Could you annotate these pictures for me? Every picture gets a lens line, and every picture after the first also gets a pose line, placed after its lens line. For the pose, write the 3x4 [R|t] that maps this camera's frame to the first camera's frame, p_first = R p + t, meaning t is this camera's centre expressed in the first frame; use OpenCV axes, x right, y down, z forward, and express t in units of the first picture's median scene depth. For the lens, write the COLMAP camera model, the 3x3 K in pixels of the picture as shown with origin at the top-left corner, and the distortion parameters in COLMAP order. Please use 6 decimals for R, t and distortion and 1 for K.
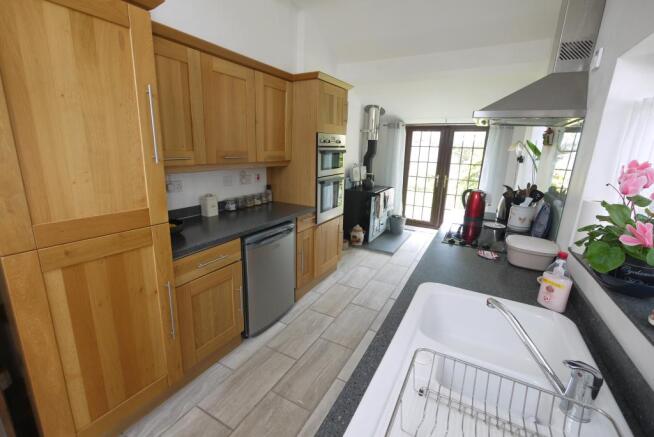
lens RADIAL K [[287.6, 0, 327.0], [0, 287.6, 218.5], [0, 0, 1]] dist [0.000170, -0.000026]
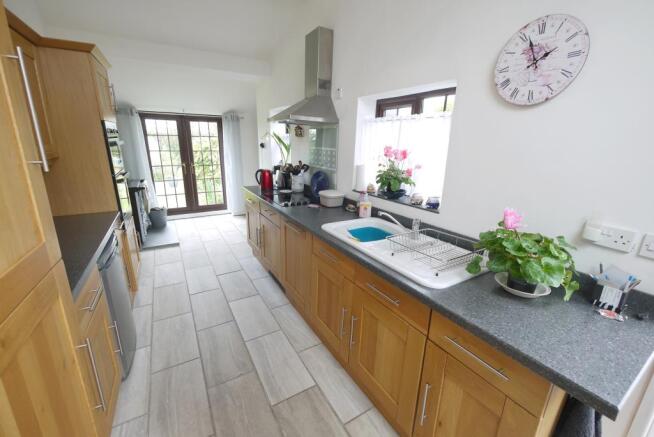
lens RADIAL K [[269.2, 0, 327.0], [0, 269.2, 218.5], [0, 0, 1]] dist [-0.000008, -0.000182]
pose [[0.507714, -0.255923, 0.822636, -0.228872], [0.203766, 0.963439, 0.173967, -0.018534], [-0.837082, 0.079300, 0.541300, 0.039552]]
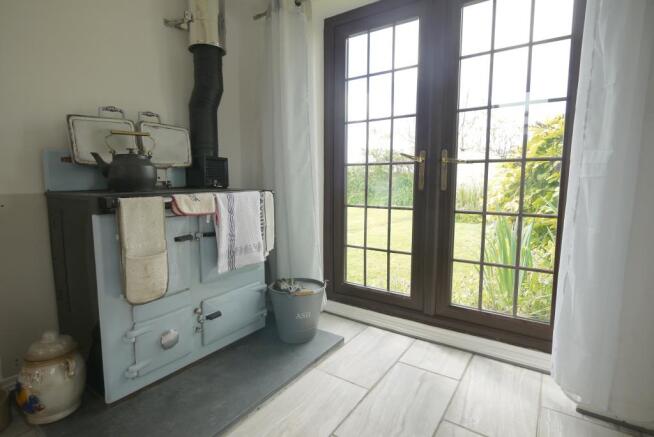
lens RADIAL K [[312.7, 0, 327.0], [0, 312.7, 218.5], [0, 0, 1]] dist [-0.000487, -0.000010]
pose [[0.997393, -0.005476, -0.071957, 0.324689], [-0.005287, 0.988893, -0.148535, -0.028244], [0.071971, 0.148529, 0.986286, 0.703100]]
